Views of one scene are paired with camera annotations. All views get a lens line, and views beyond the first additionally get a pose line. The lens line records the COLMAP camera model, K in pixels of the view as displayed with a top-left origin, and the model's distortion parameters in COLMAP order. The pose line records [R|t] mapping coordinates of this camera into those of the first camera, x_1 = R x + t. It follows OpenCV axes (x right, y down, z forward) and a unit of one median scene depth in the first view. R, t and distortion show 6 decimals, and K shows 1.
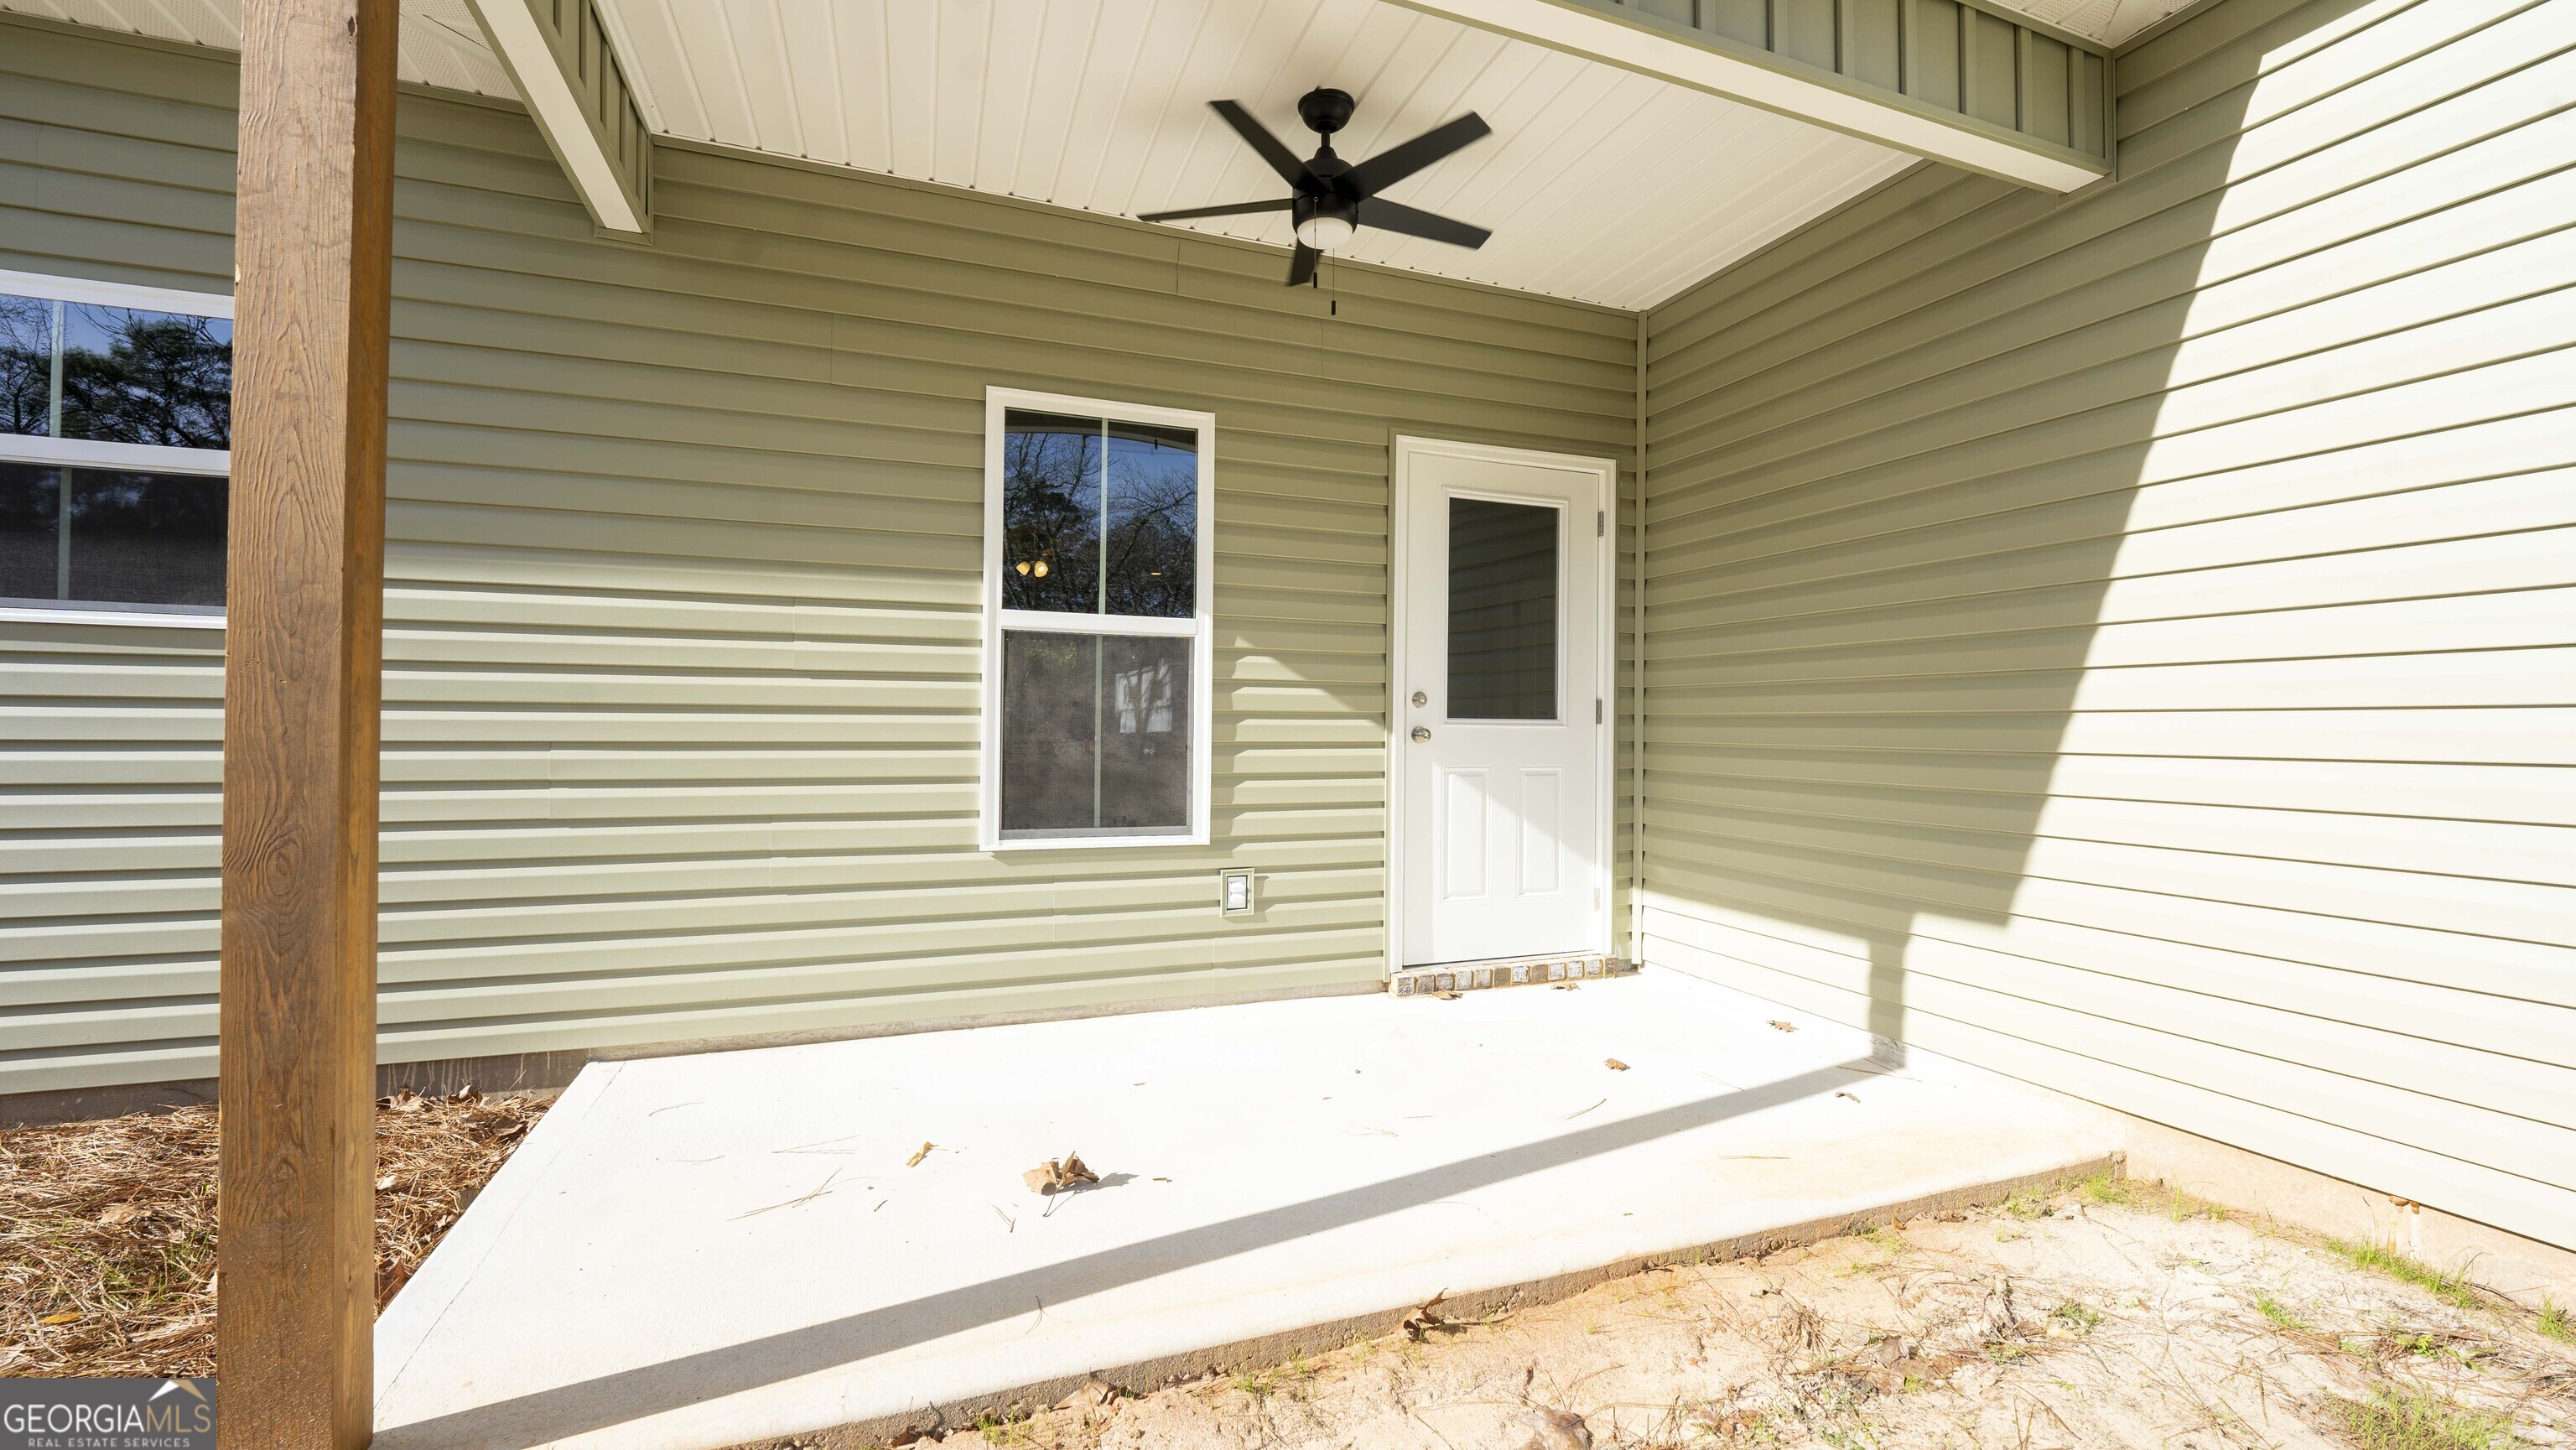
lens RADIAL K [[1039.7, 0, 1294.4], [0, 1039.7, 722.7], [0, 0, 1]] dist [-0.009023, -0.000262]
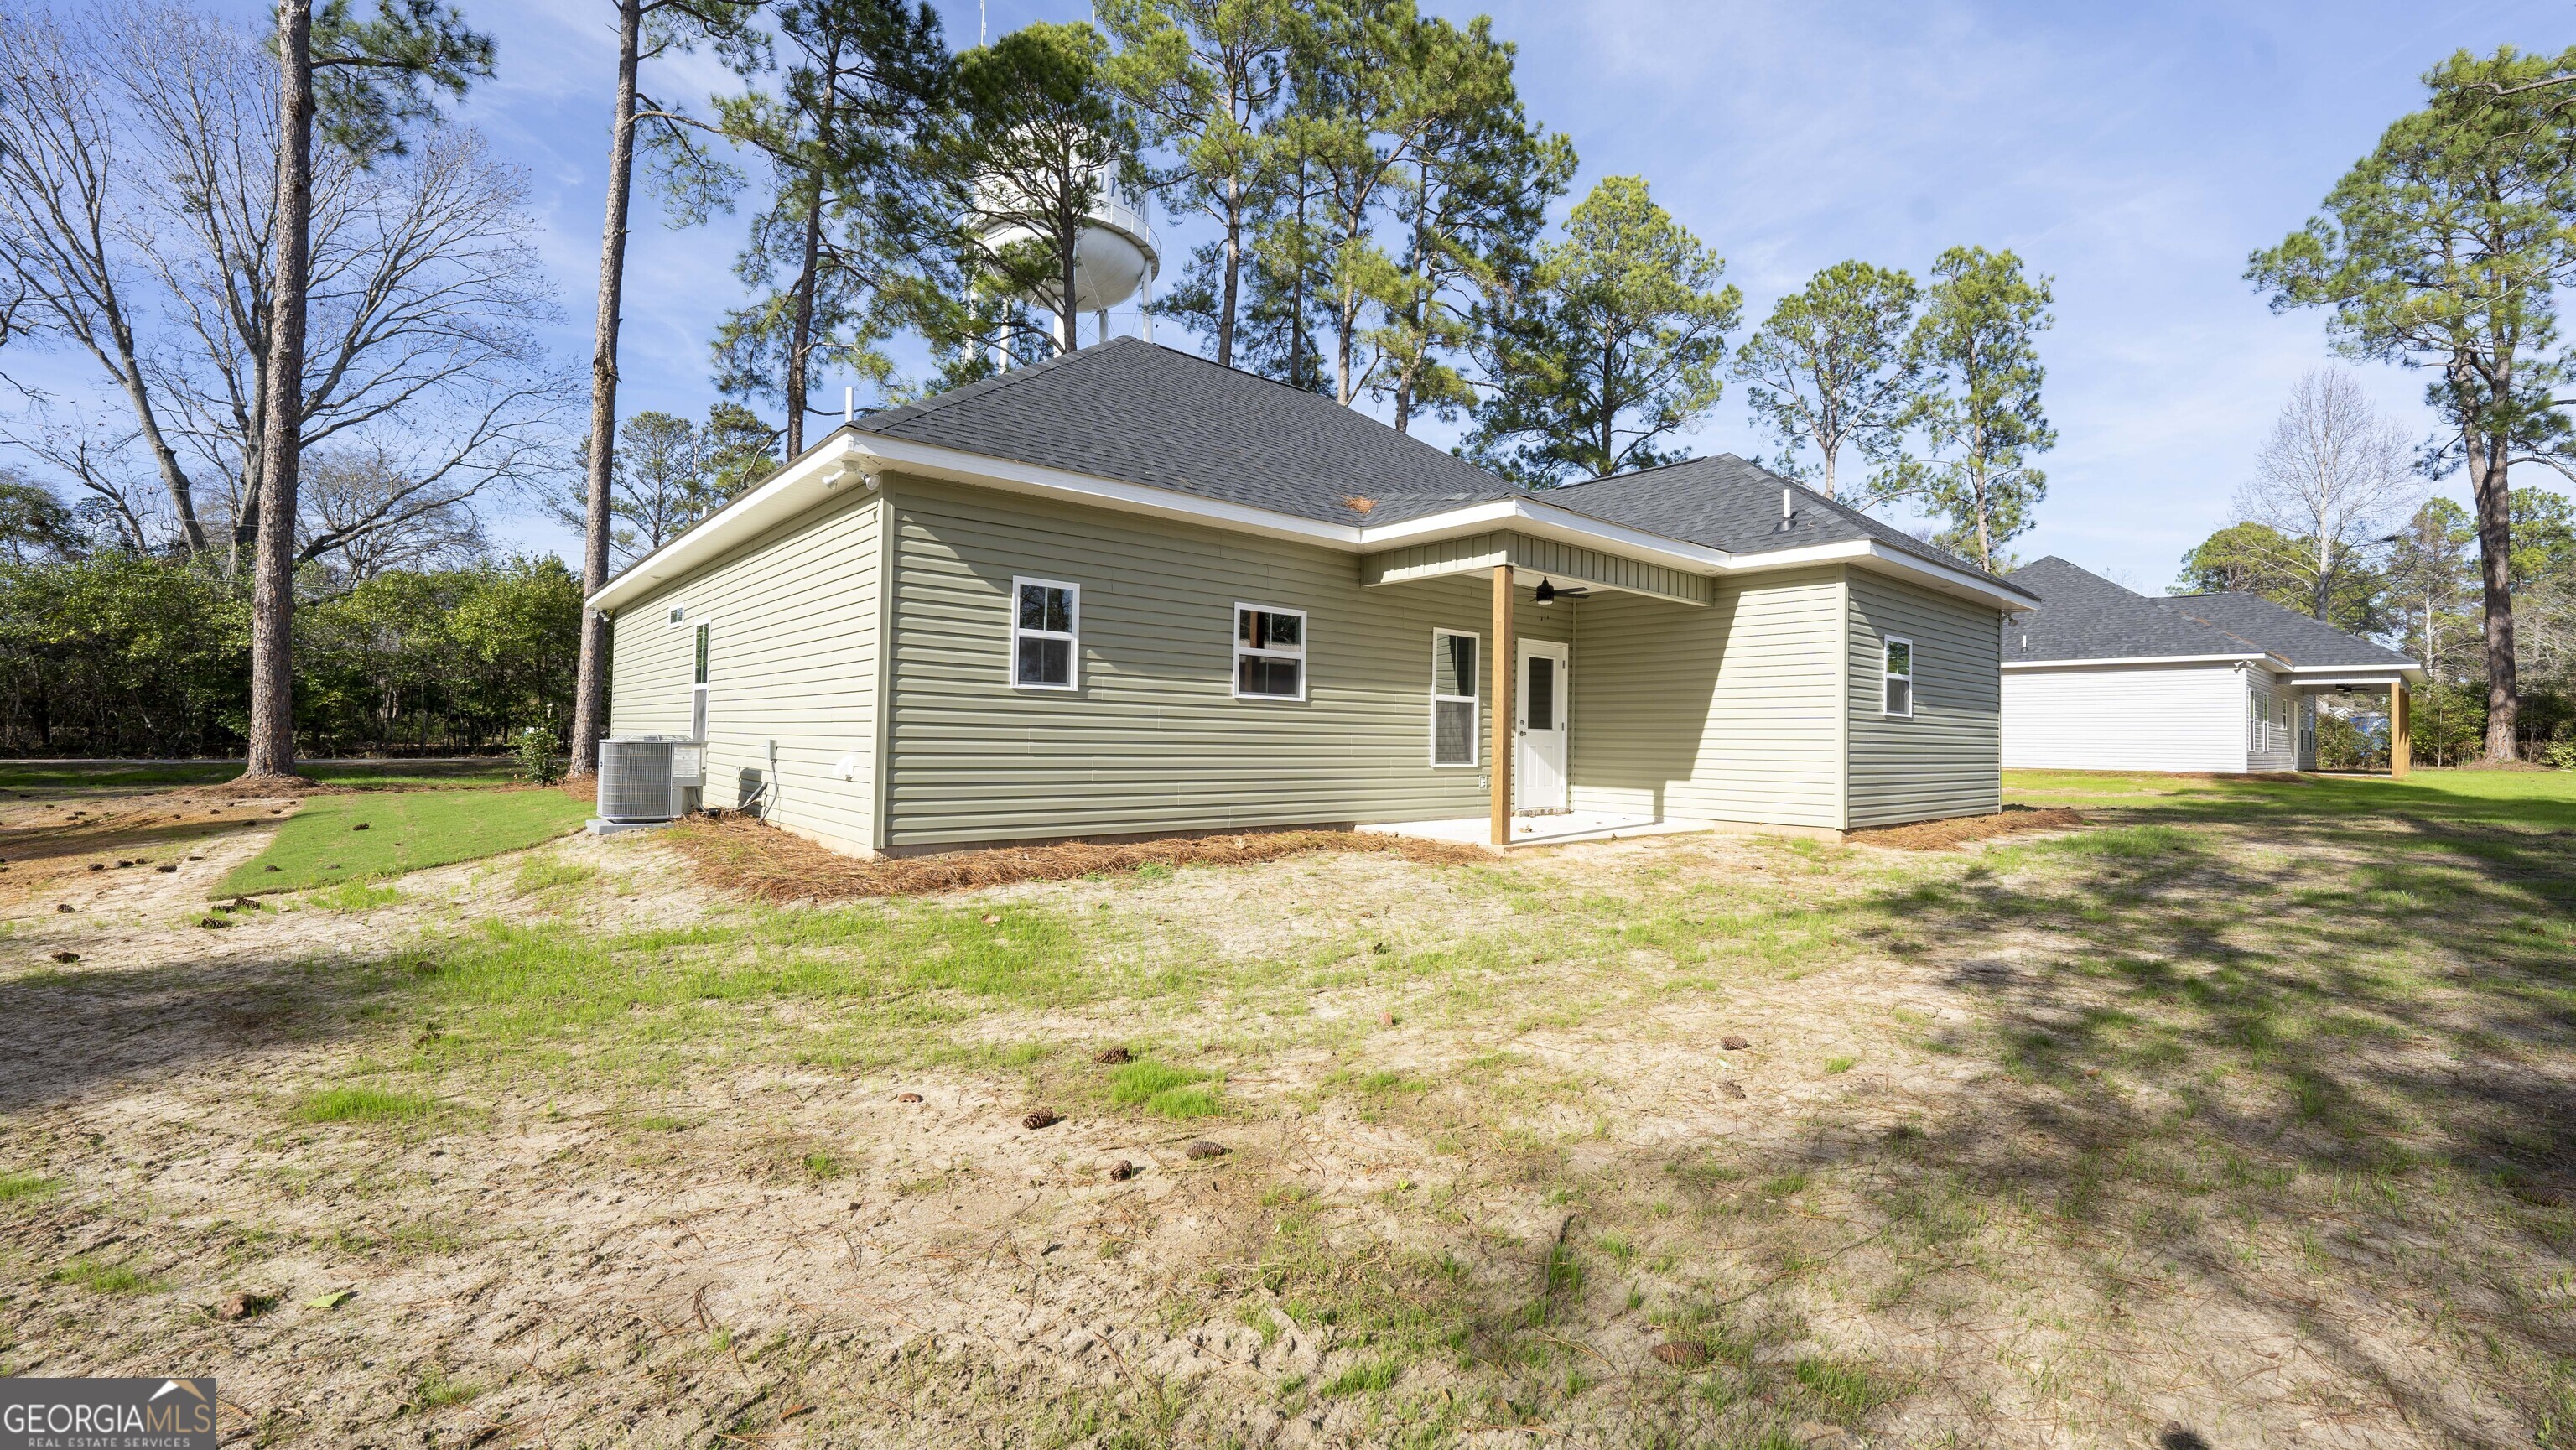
lens RADIAL K [[1063.0, 0, 1288.0], [0, 1063.0, 725.0], [0, 0, 1]] dist [0.019453, -0.000080]
pose [[0.939679, 0.009712, 0.341919, -1.799427], [-0.006393, 0.999921, -0.010834, 0.026692], [-0.341997, 0.007994, 0.939667, -1.937549]]
